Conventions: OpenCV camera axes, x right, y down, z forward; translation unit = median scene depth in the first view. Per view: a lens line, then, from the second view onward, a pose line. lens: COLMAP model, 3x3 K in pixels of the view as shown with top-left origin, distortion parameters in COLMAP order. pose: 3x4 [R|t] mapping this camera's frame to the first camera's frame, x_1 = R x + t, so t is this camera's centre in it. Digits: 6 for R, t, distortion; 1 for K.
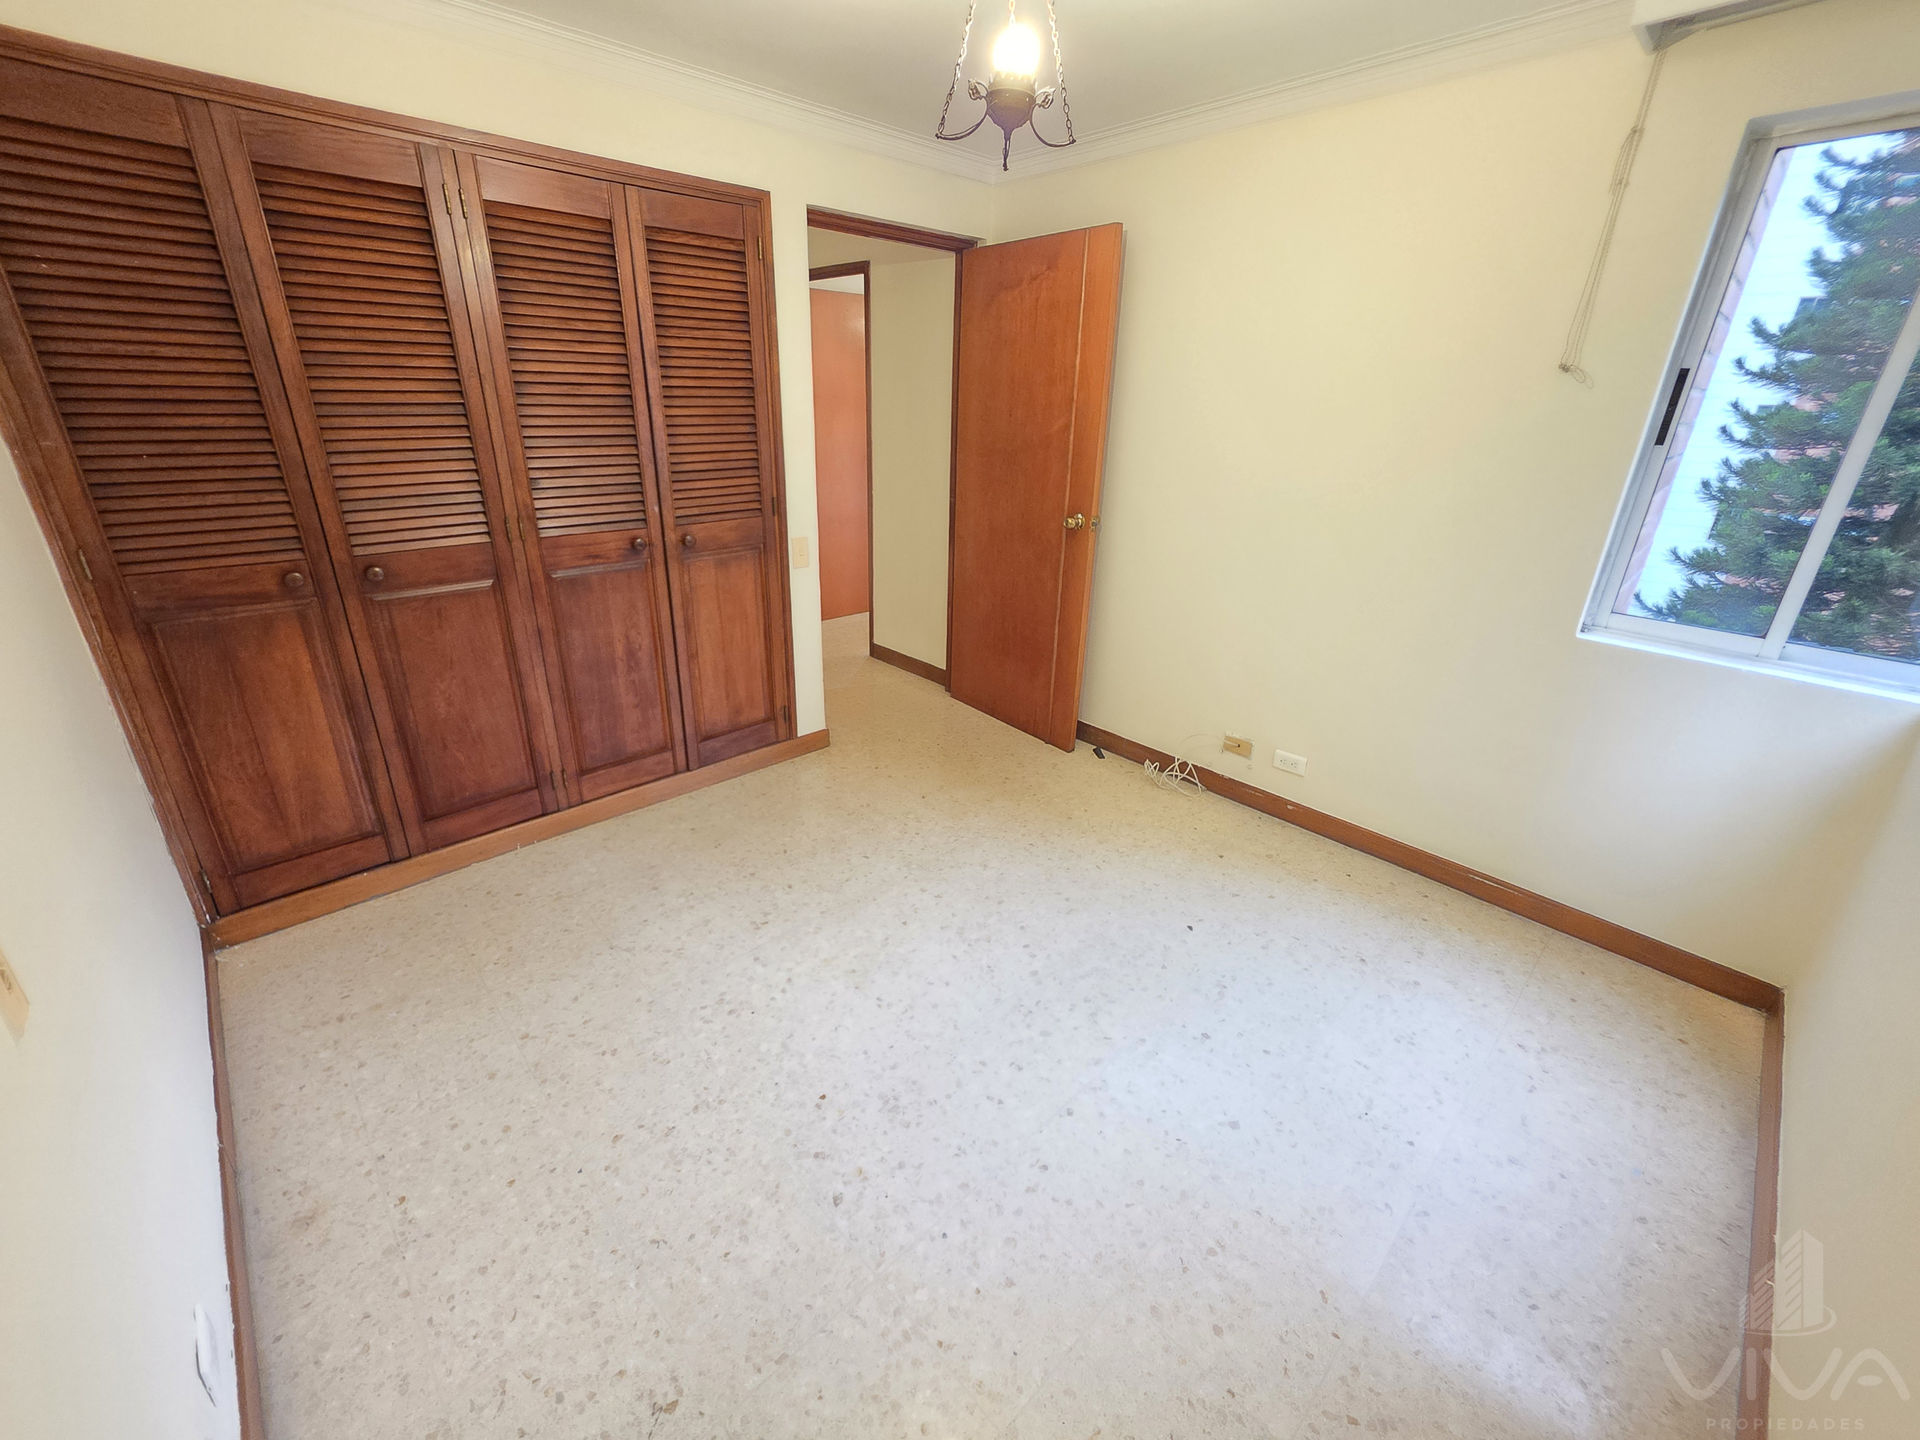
lens RADIAL K [[779.7, 0, 953.6], [0, 779.7, 710.8], [0, 0, 1]] dist [0.001831, -0.000012]
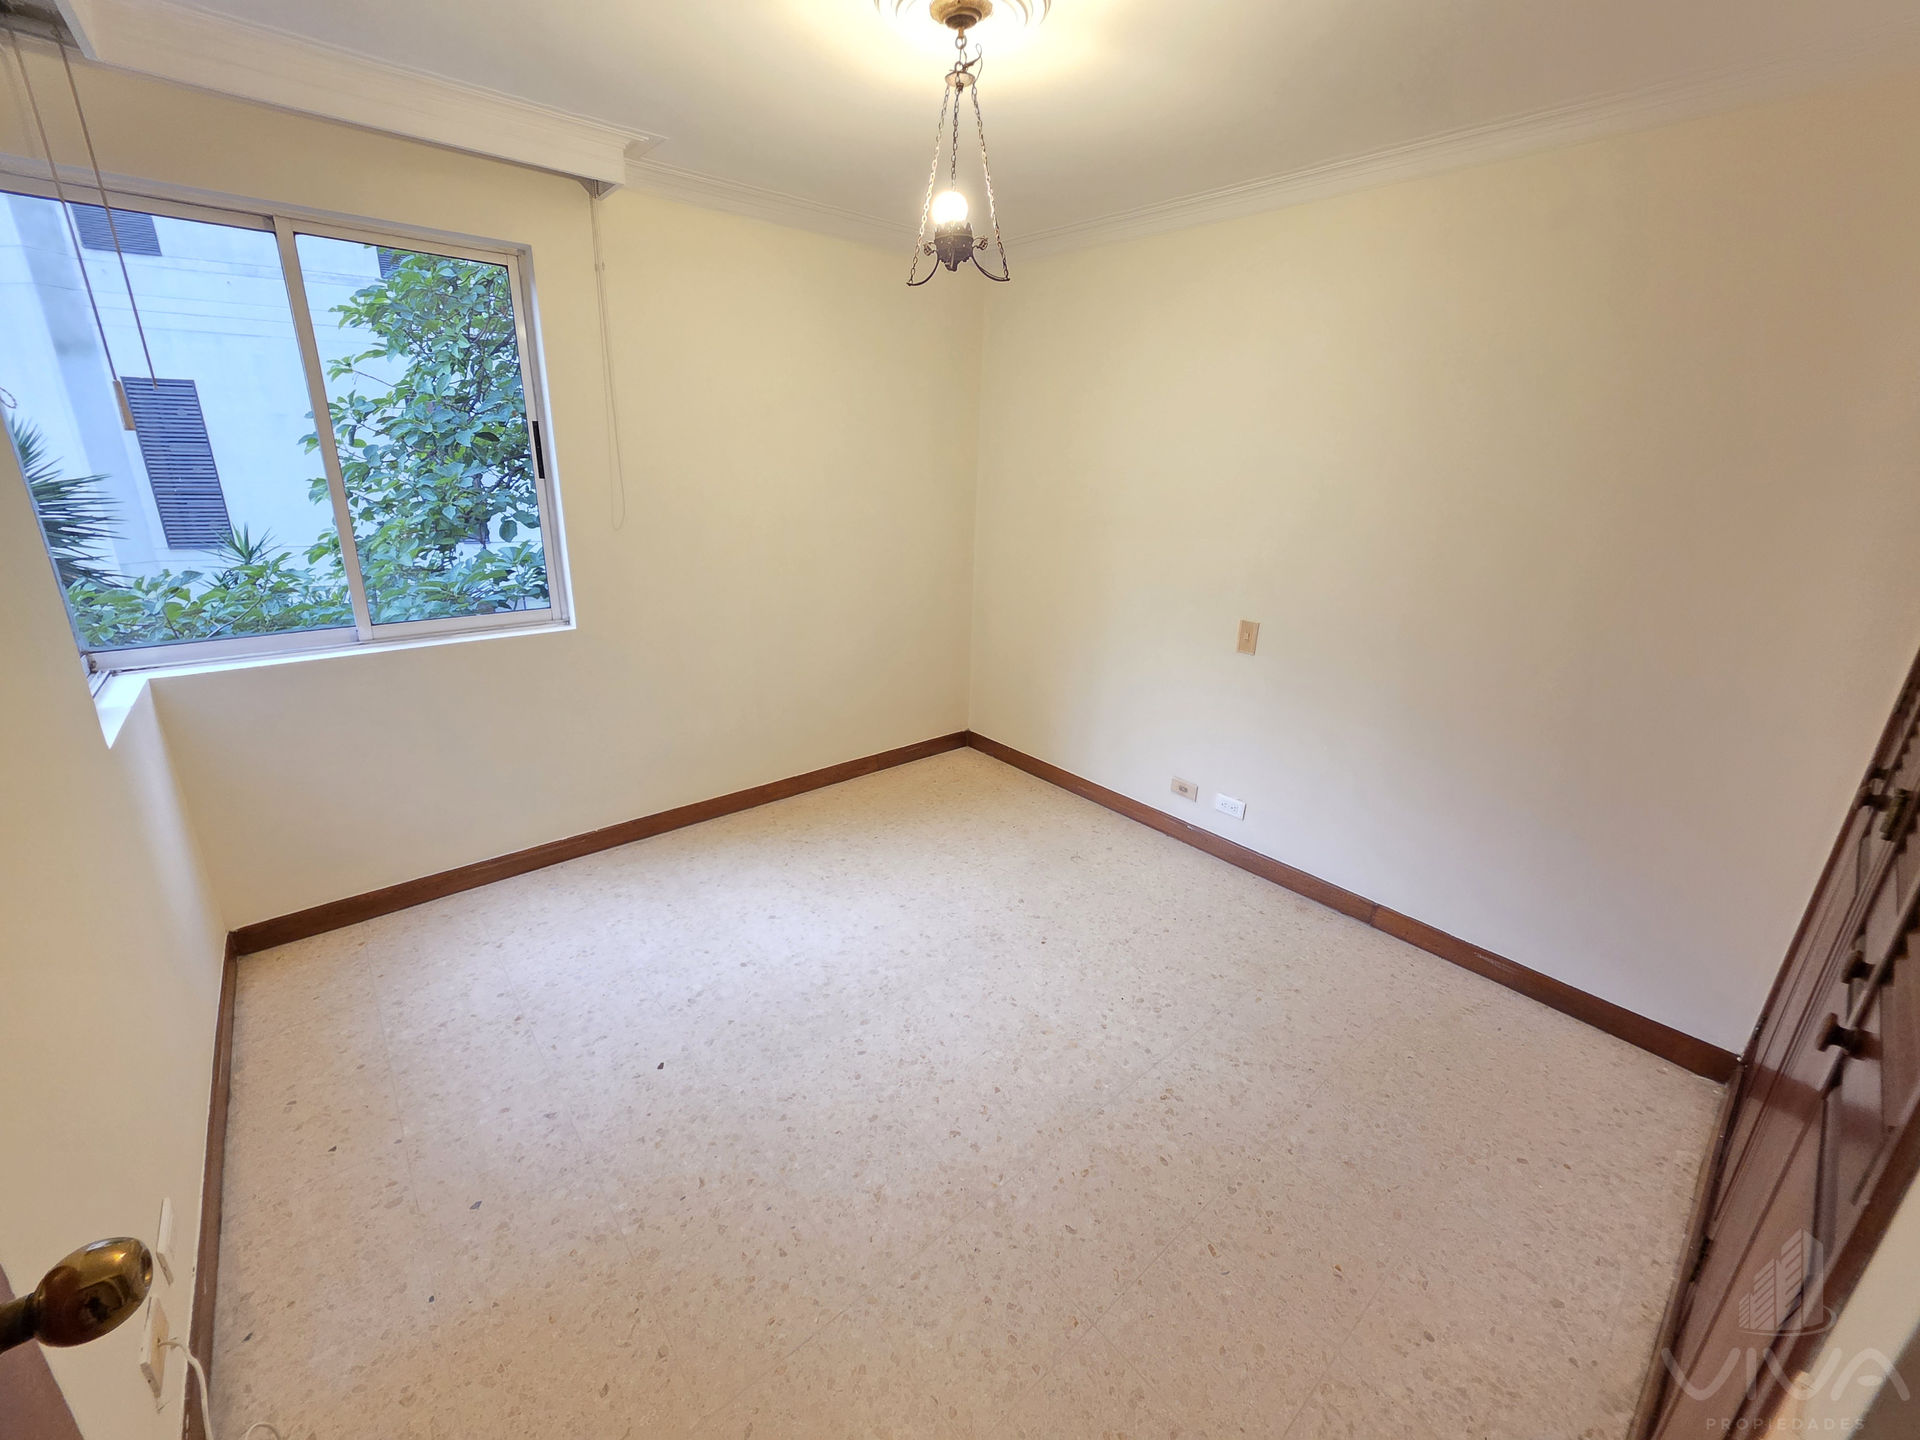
lens RADIAL K [[779.7, 0, 959.3], [0, 779.7, 712.5], [0, 0, 1]] dist [0.001831, -0.000012]
pose [[-0.997621, -0.060779, 0.032539, -0.025709], [-0.024764, 0.756412, 0.653627, -0.586977], [-0.064339, 0.651266, -0.756117, 1.394845]]
